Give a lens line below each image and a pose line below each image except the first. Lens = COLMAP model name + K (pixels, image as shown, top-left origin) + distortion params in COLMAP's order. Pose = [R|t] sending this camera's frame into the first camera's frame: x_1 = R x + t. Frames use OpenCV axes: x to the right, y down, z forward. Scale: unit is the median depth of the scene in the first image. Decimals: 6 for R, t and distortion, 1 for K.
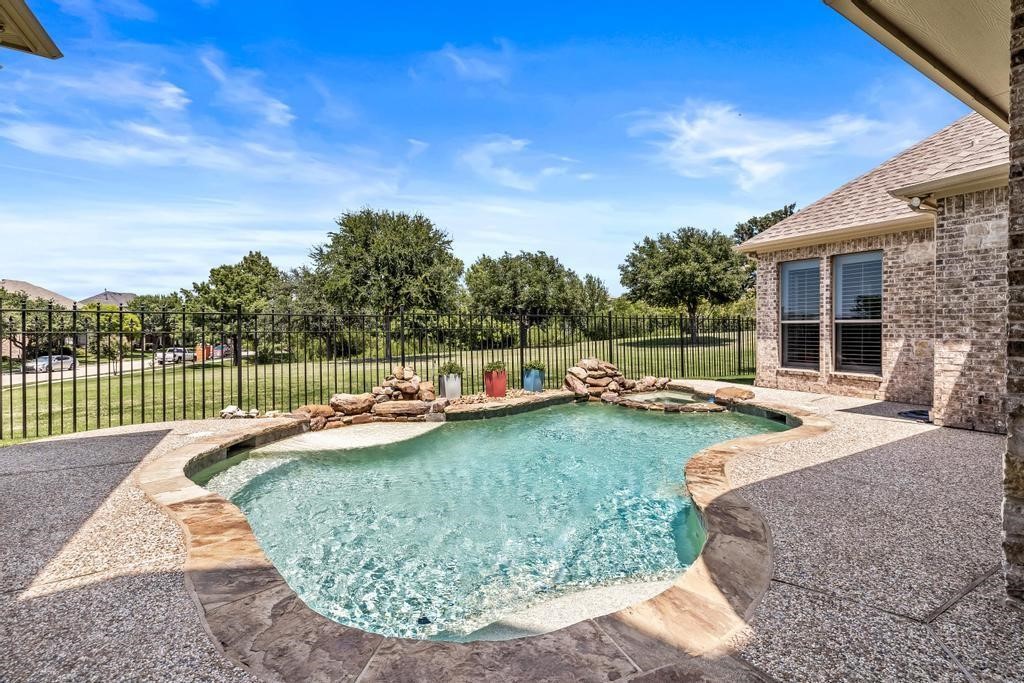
lens RADIAL K [[437.5, 0, 503.6], [0, 437.5, 331.2], [0, 0, 1]] dist [0.001847, 0.000082]
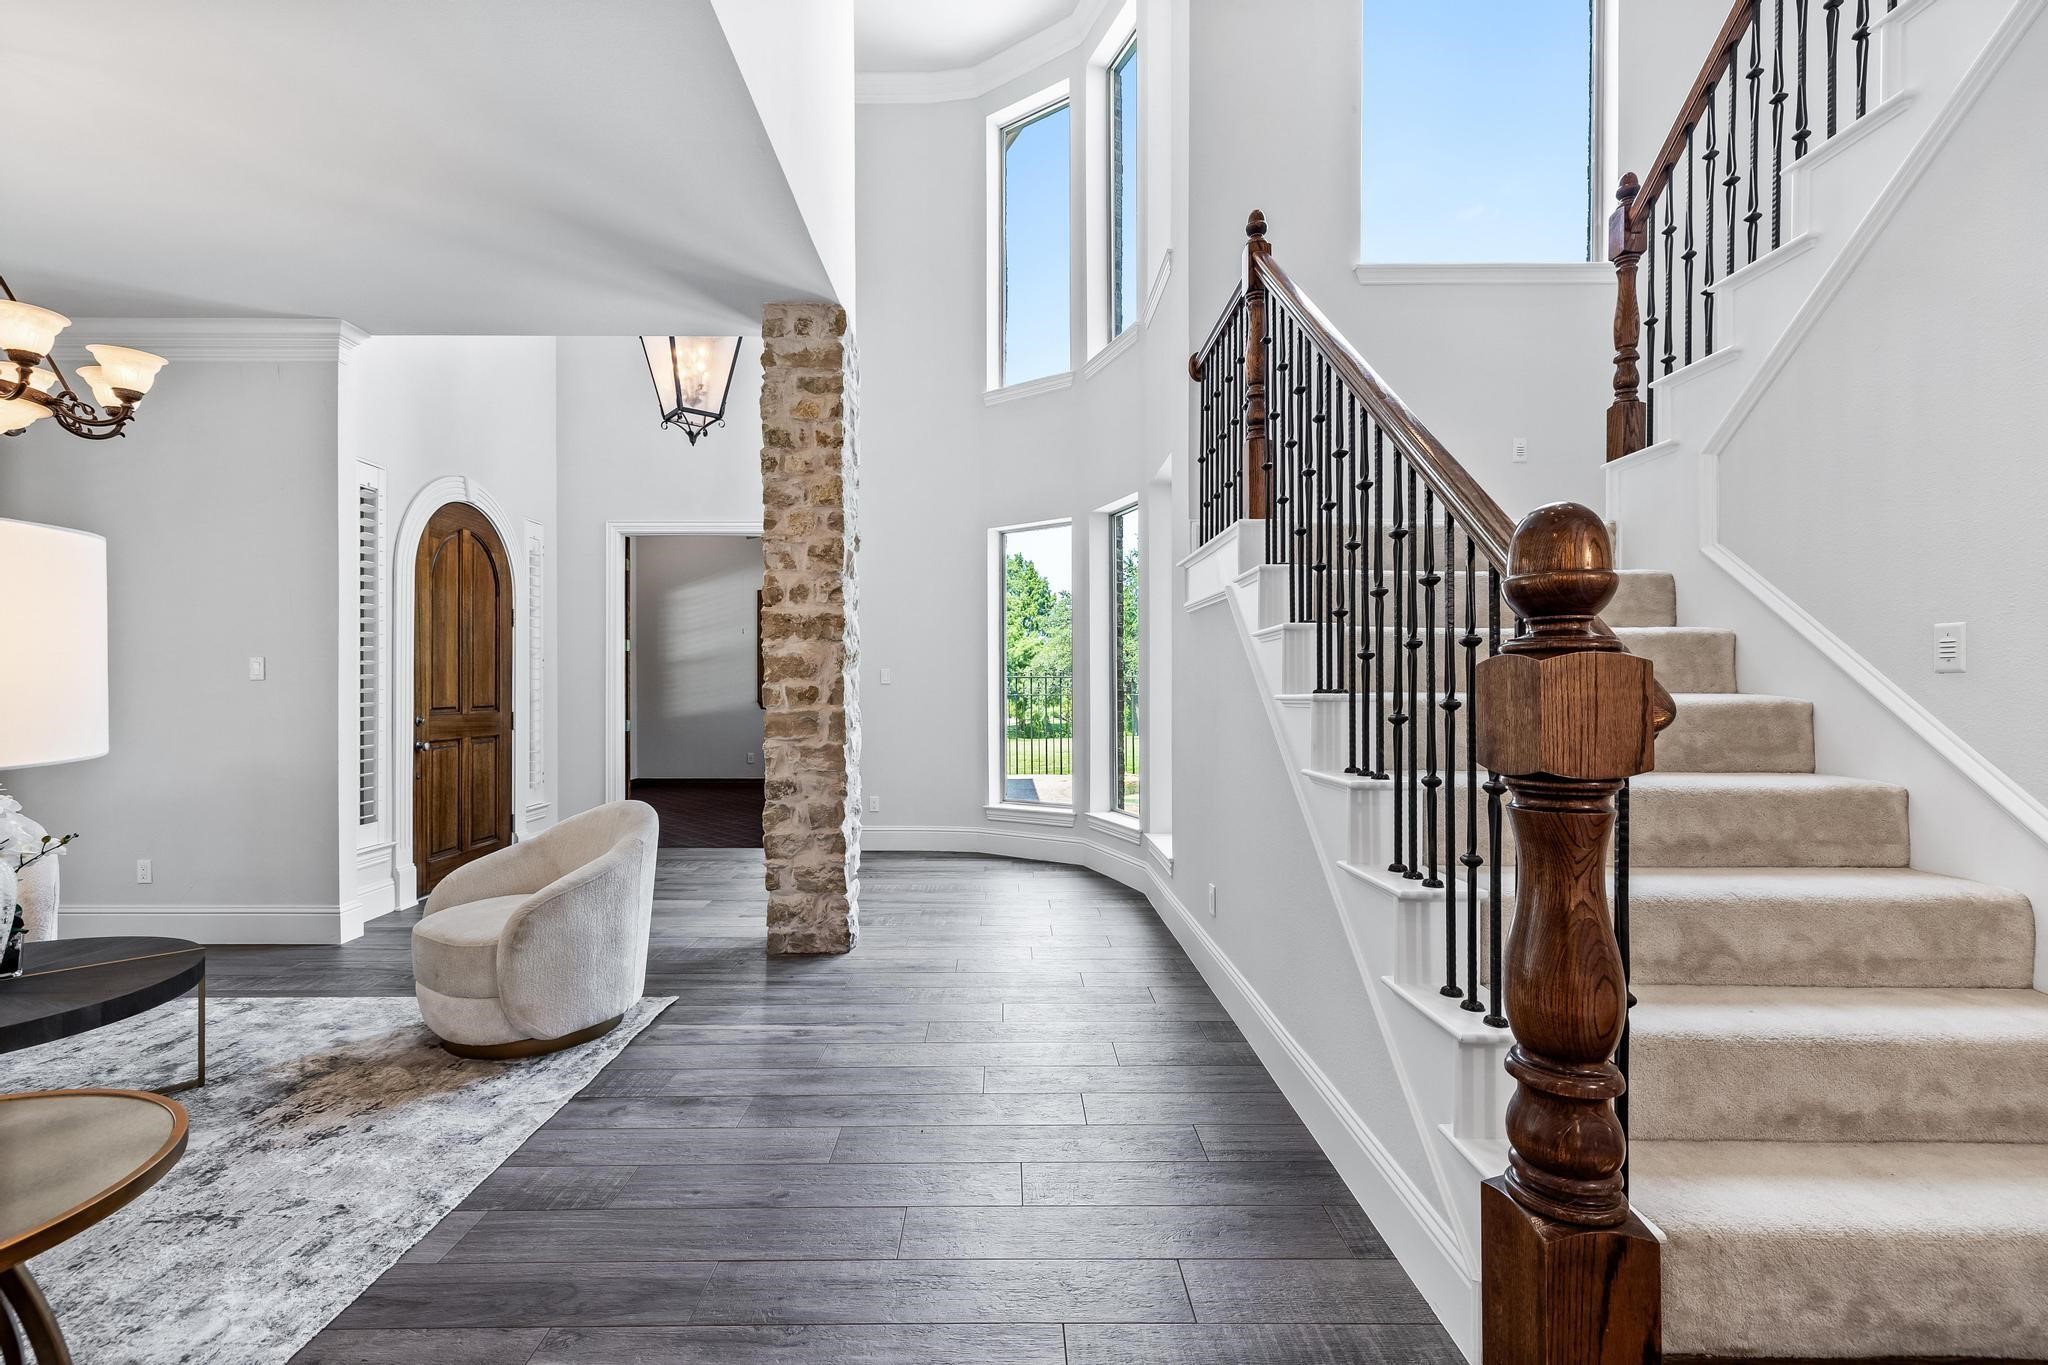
lens RADIAL K [[875.0, 0, 1003.6], [0, 875.0, 683.1], [0, 0, 1]] dist [0.001847, 0.000082]
pose [[0.868033, -0.004748, -0.496483, 0.416392], [0.003643, 0.999988, -0.003193, -0.014609], [0.496492, 0.000963, 0.868040, -1.242544]]
